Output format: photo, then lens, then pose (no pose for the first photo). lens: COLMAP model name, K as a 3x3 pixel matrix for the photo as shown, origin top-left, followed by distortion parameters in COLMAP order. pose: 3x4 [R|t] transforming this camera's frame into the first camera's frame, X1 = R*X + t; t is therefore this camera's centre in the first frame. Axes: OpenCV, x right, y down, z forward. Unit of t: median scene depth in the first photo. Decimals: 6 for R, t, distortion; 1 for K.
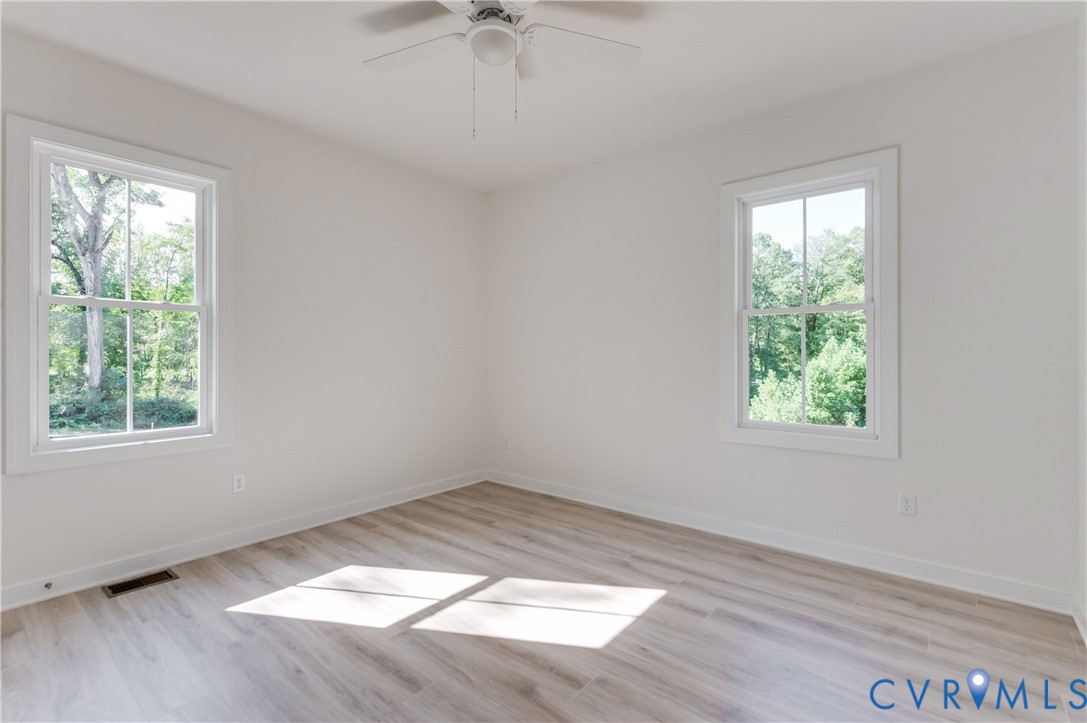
lens RADIAL K [[488.4, 0, 543.4], [0, 488.4, 350.2], [0, 0, 1]] dist [0.001650, -0.000112]
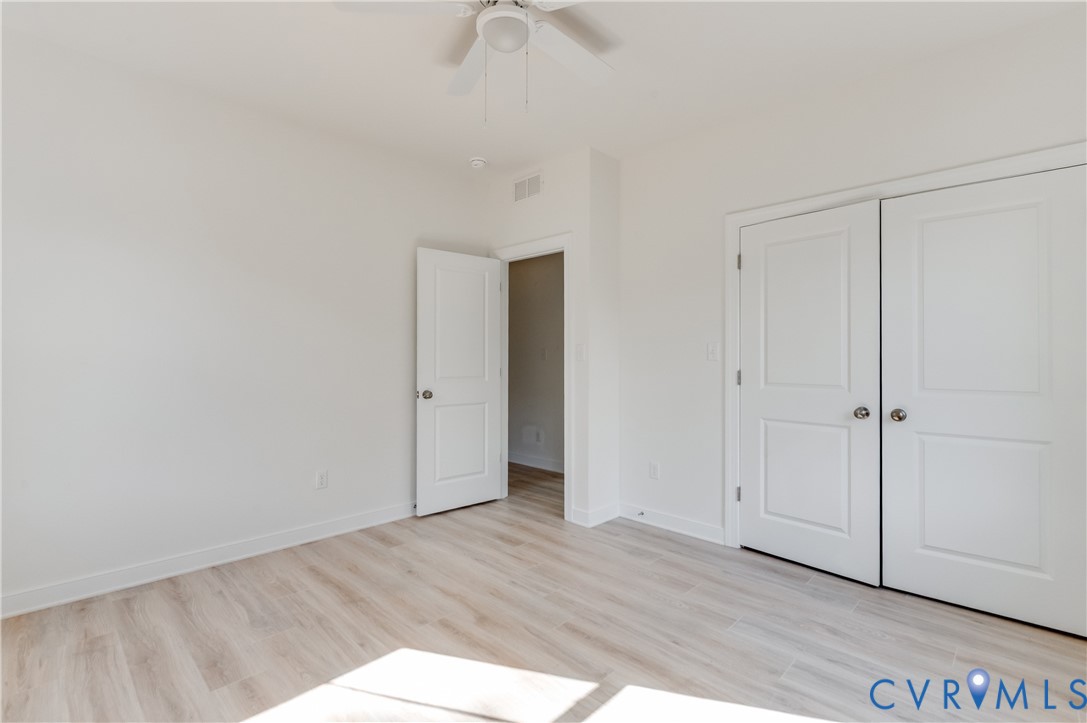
lens RADIAL K [[488.4, 0, 543.4], [0, 488.4, 350.2], [0, 0, 1]] dist [0.001650, -0.000112]
pose [[-0.996095, -0.001964, 0.088270, -0.275263], [-0.004074, 0.999710, -0.023731, 0.005131], [-0.088198, -0.023998, -0.995814, 2.048549]]
